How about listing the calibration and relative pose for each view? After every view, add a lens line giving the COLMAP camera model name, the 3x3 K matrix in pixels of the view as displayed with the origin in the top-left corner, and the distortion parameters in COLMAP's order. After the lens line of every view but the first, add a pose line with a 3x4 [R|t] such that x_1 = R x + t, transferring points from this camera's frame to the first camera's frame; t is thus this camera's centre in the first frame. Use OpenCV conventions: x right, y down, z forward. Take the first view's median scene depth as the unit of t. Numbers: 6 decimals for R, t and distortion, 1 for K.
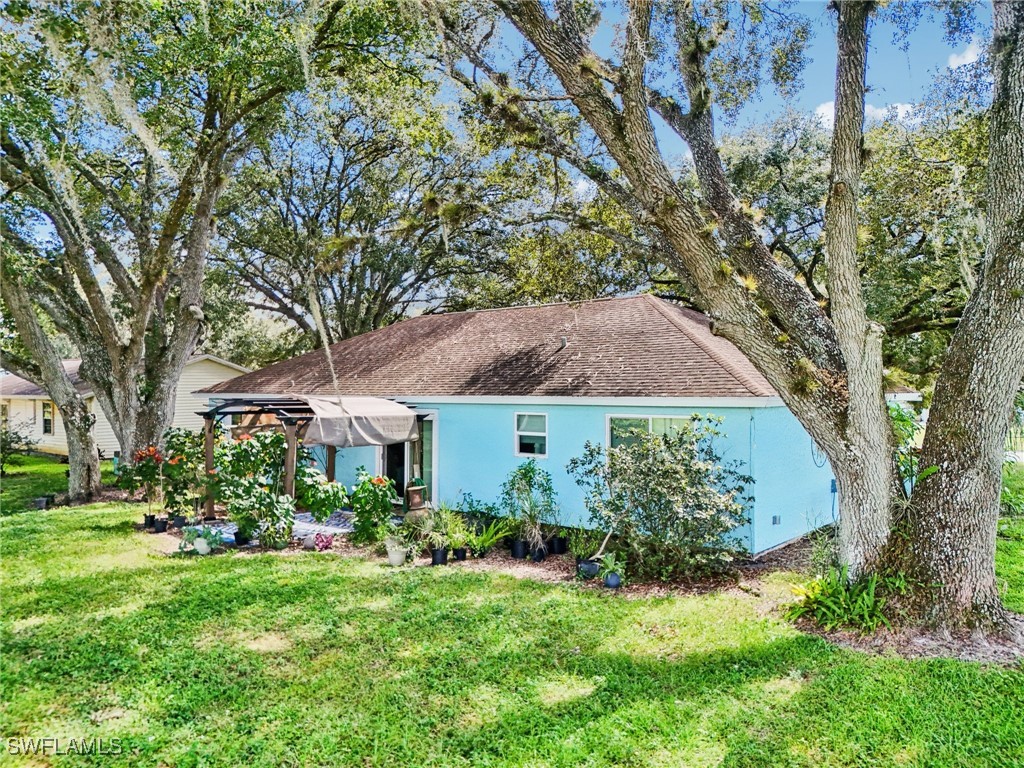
lens RADIAL K [[735.6, 0, 512.0], [0, 735.6, 384.0], [0, 0, 1]] dist [0.040723, -0.024962]
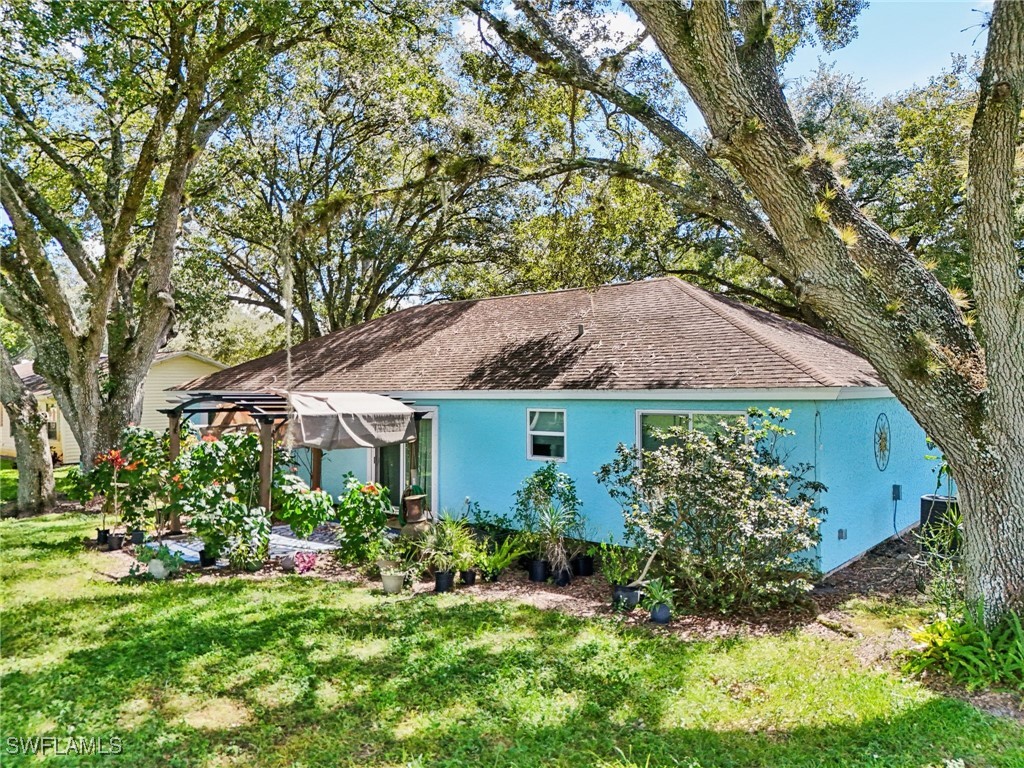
lens RADIAL K [[735.6, 0, 512.0], [0, 735.6, 384.0], [0, 0, 1]] dist [0.040723, -0.024962]
pose [[0.999947, -0.002326, 0.010029, -0.024099], [0.002361, 0.999991, -0.003462, 0.012759], [-0.010020, 0.003486, 0.999944, 0.138358]]
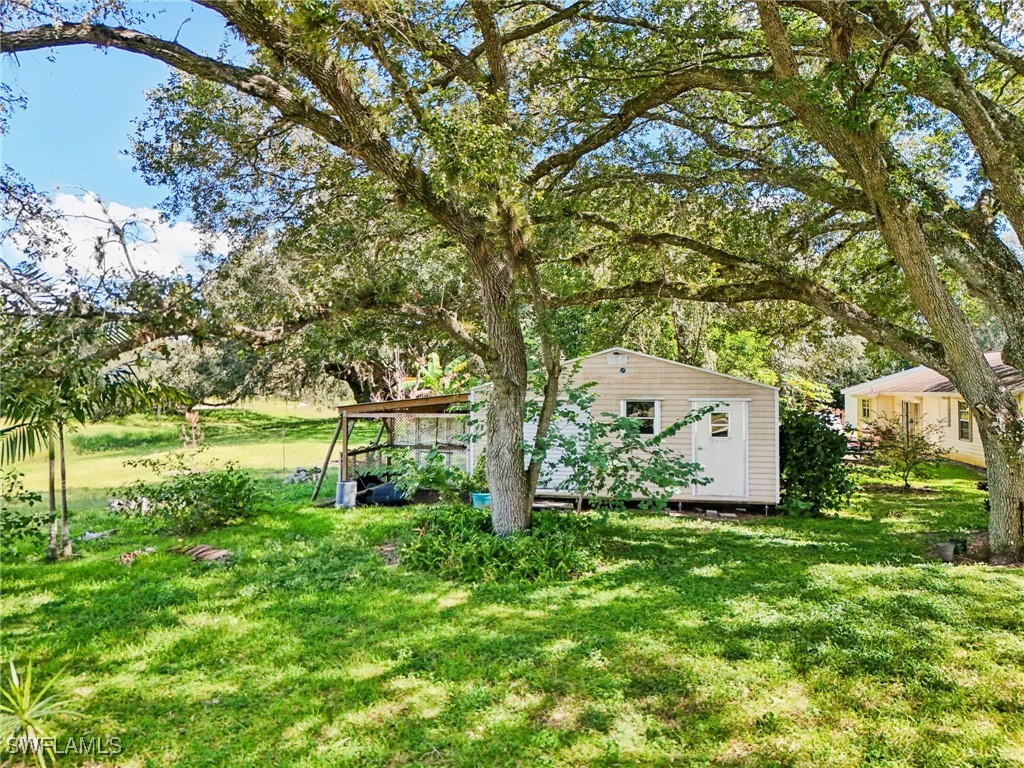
lens RADIAL K [[735.6, 0, 512.0], [0, 735.6, 384.0], [0, 0, 1]] dist [0.040723, -0.024962]
pose [[0.442518, -0.006221, -0.896738, -0.242309], [0.007205, 0.999968, -0.003381, 0.013028], [0.896730, -0.004965, 0.442549, 0.419259]]
